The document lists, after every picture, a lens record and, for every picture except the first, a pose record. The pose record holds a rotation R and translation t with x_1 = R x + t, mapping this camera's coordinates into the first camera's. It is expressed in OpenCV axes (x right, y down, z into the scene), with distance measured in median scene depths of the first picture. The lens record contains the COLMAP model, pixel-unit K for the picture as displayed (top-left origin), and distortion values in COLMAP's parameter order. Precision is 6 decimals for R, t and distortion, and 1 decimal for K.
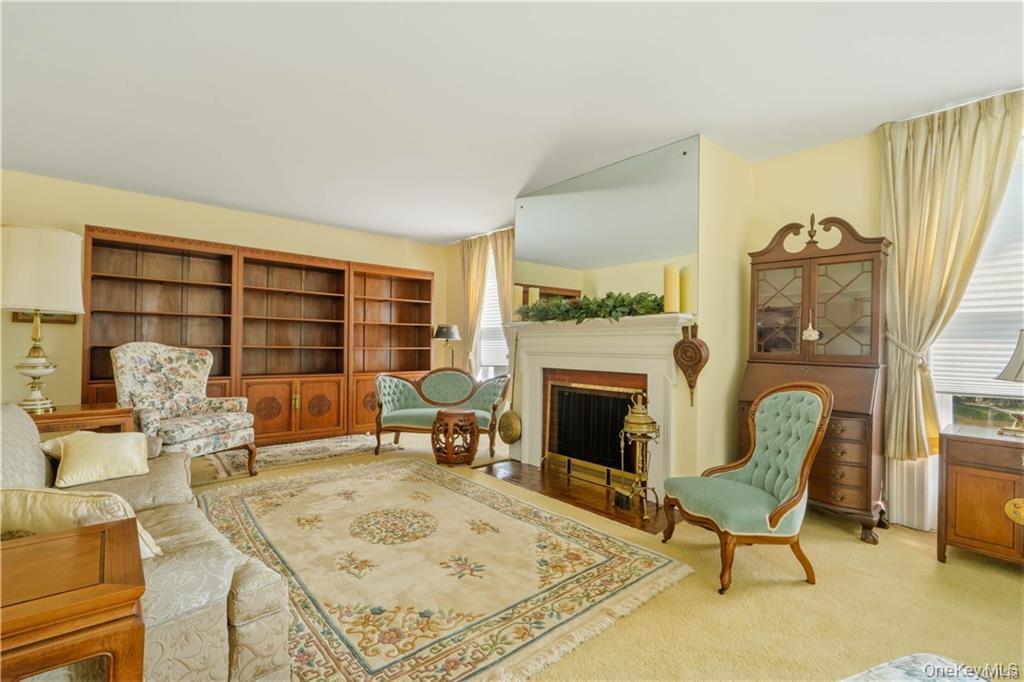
lens RADIAL K [[463.9, 0, 501.2], [0, 463.9, 344.6], [0, 0, 1]] dist [0.008453, -0.003360]
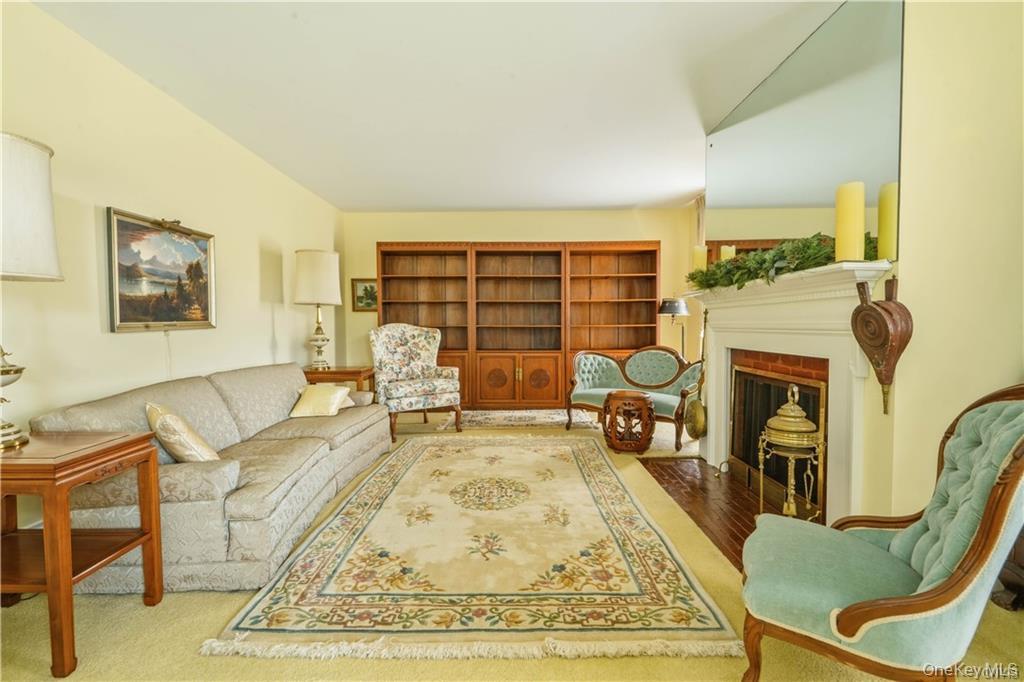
lens RADIAL K [[463.9, 0, 505.5], [0, 463.9, 341.7], [0, 0, 1]] dist [0.008453, -0.003360]
pose [[0.751876, 0.009306, -0.659238, 0.371838], [0.017407, 0.999272, 0.033960, 0.007333], [0.659074, -0.037009, 0.751167, 0.185383]]
